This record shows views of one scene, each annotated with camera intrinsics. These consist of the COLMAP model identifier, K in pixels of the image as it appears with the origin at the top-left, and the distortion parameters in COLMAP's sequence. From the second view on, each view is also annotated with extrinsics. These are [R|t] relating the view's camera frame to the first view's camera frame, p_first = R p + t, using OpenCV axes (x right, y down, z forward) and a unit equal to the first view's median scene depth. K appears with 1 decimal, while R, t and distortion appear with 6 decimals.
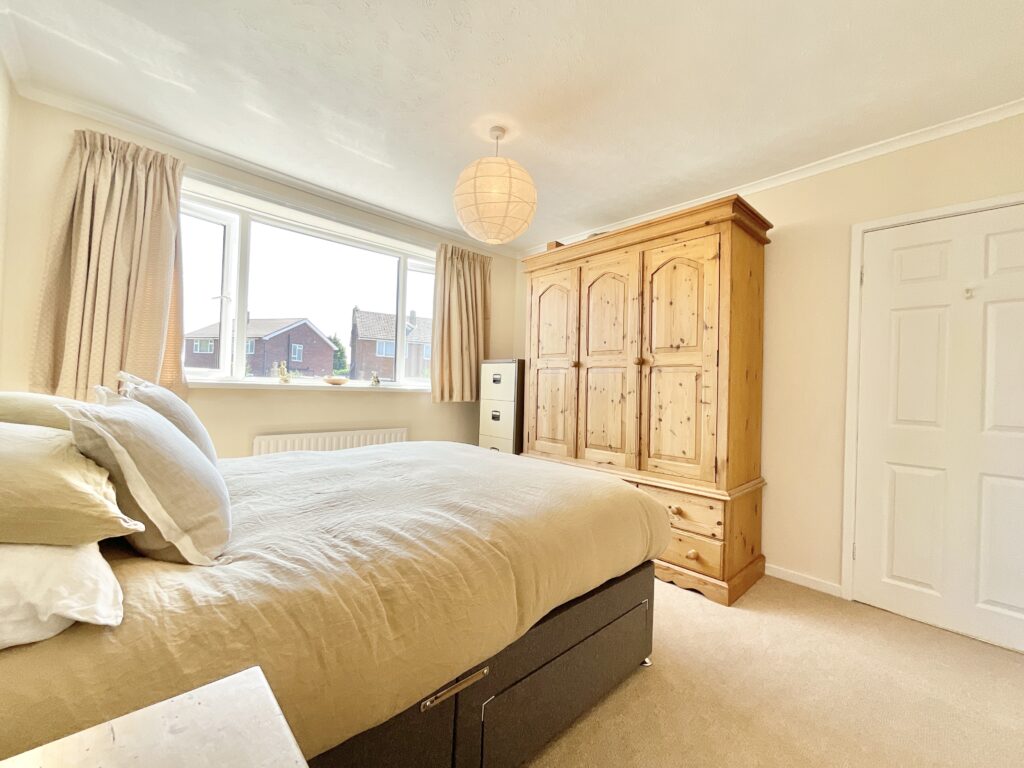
lens RADIAL K [[416.1, 0, 510.4], [0, 416.1, 383.8], [0, 0, 1]] dist [-0.008408, 0.001077]
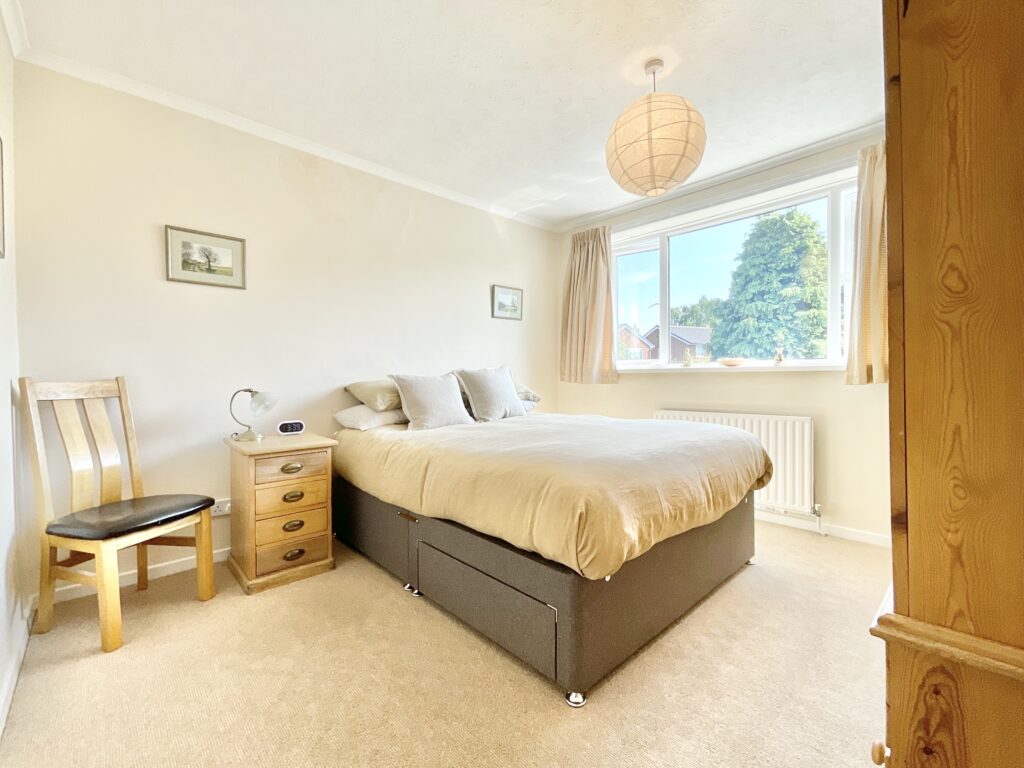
lens RADIAL K [[416.1, 0, 510.4], [0, 416.1, 383.8], [0, 0, 1]] dist [-0.008408, 0.001077]
pose [[0.024671, -0.010333, -0.999642, 0.750496], [0.020445, 0.999743, -0.009829, 0.058670], [0.999487, -0.020195, 0.024876, 0.592648]]
